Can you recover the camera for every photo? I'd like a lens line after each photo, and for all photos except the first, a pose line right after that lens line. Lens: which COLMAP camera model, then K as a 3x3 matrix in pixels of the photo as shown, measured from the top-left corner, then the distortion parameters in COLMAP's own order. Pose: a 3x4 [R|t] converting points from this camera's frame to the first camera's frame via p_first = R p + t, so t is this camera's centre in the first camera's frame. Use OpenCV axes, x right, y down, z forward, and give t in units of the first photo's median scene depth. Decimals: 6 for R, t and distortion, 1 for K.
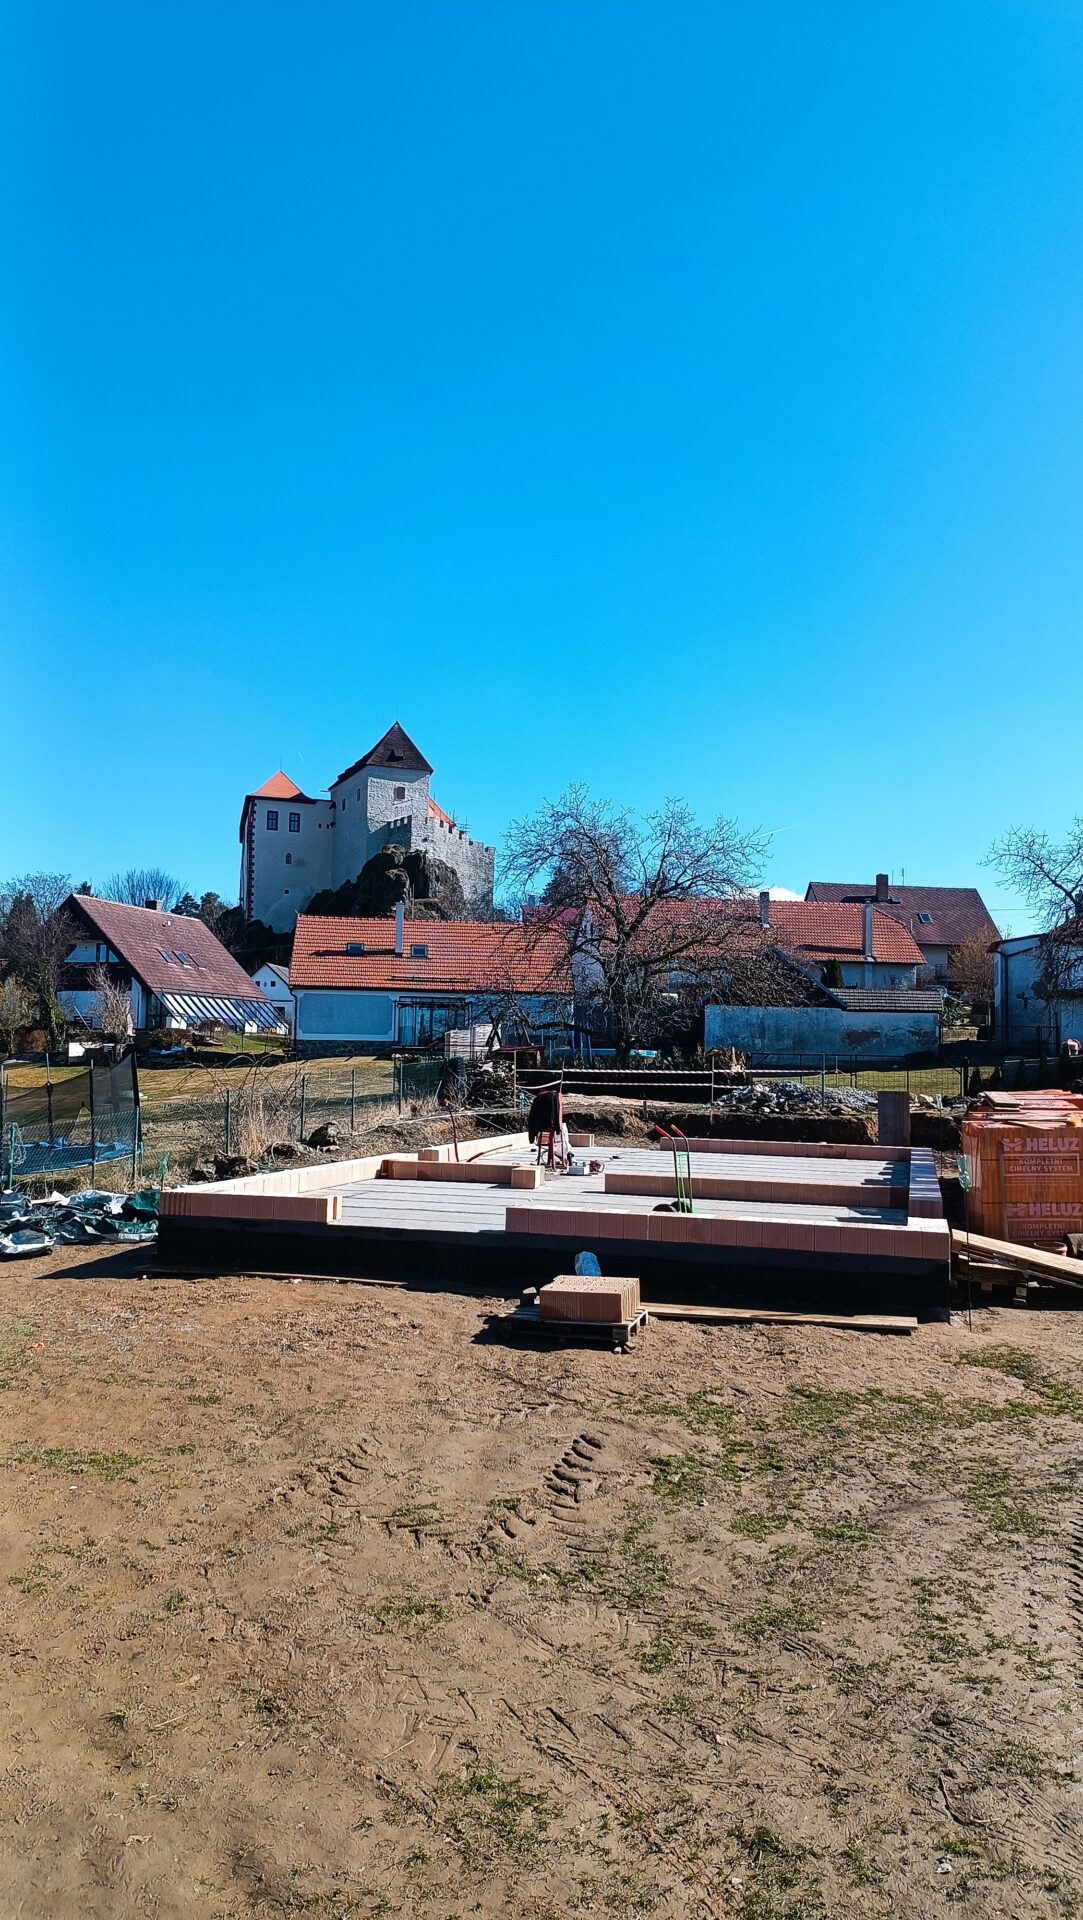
lens RADIAL K [[1356.2, 0, 532.7], [0, 1356.2, 962.7], [0, 0, 1]] dist [0.120908, -0.216382]
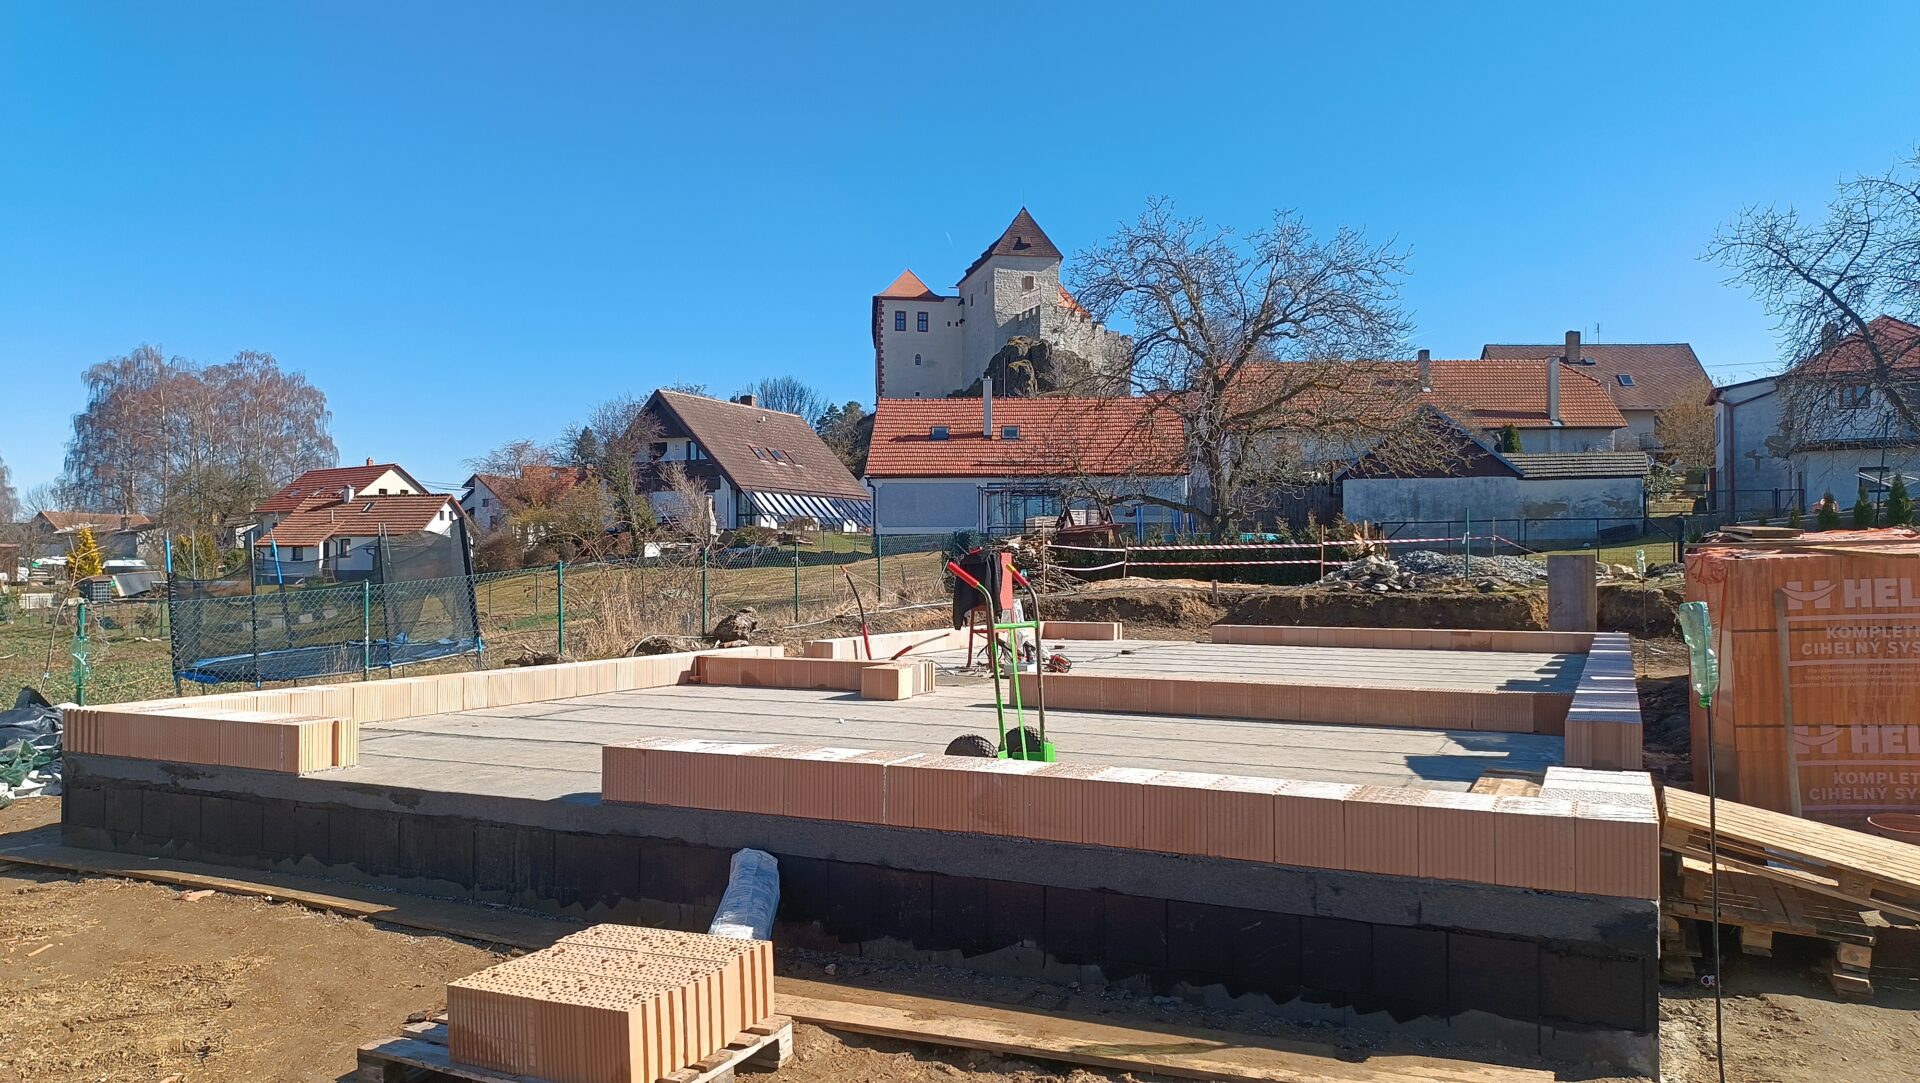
lens RADIAL K [[1356.2, 0, 956.6], [0, 1356.2, 546.9], [0, 0, 1]] dist [0.120908, -0.216382]
pose [[0.984390, -0.023820, -0.174382, 0.037835], [0.033386, 0.998082, 0.052129, 0.020468], [0.172806, -0.057137, 0.983297, 0.125028]]
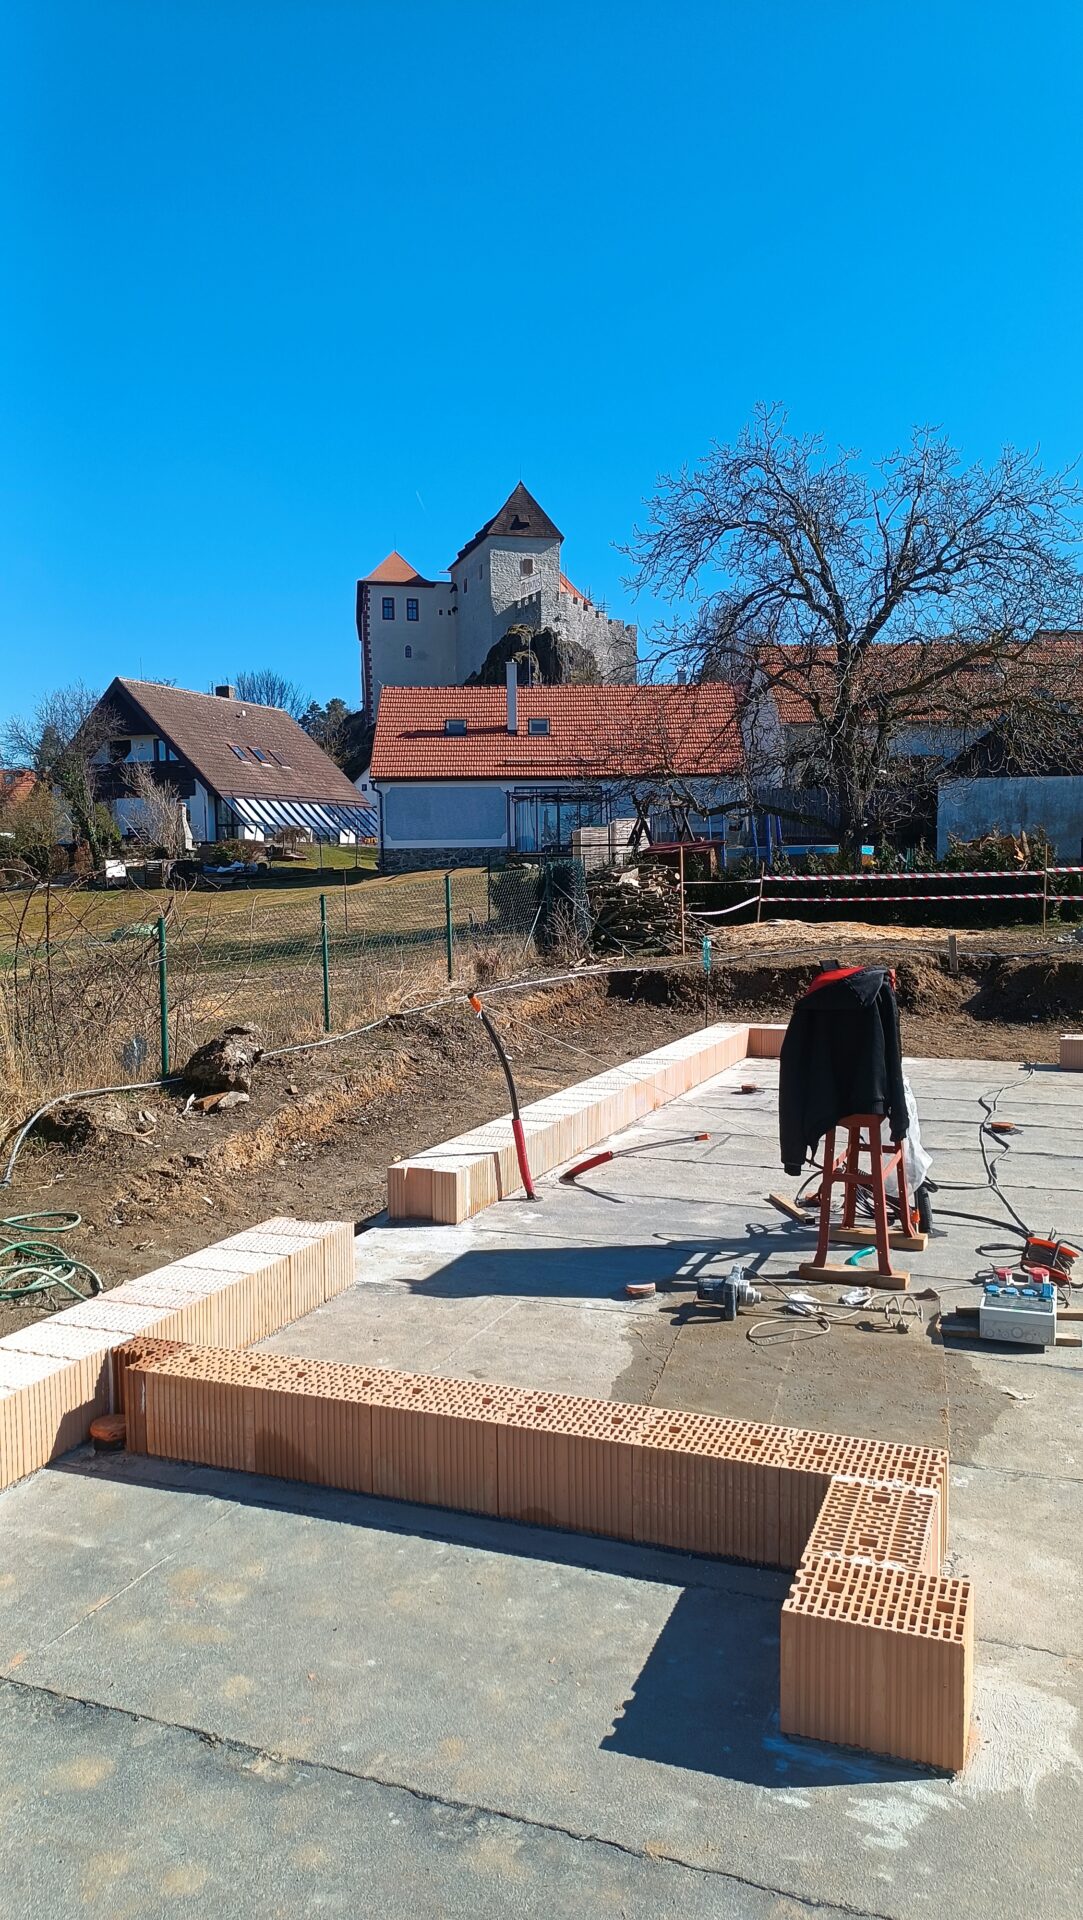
lens RADIAL K [[1356.2, 0, 532.7], [0, 1356.2, 962.7], [0, 0, 1]] dist [0.120908, -0.216382]
pose [[0.993524, -0.025122, -0.110814, -0.006866], [0.040326, 0.989726, 0.137171, 0.019084], [0.106229, -0.140751, 0.984329, 0.253001]]
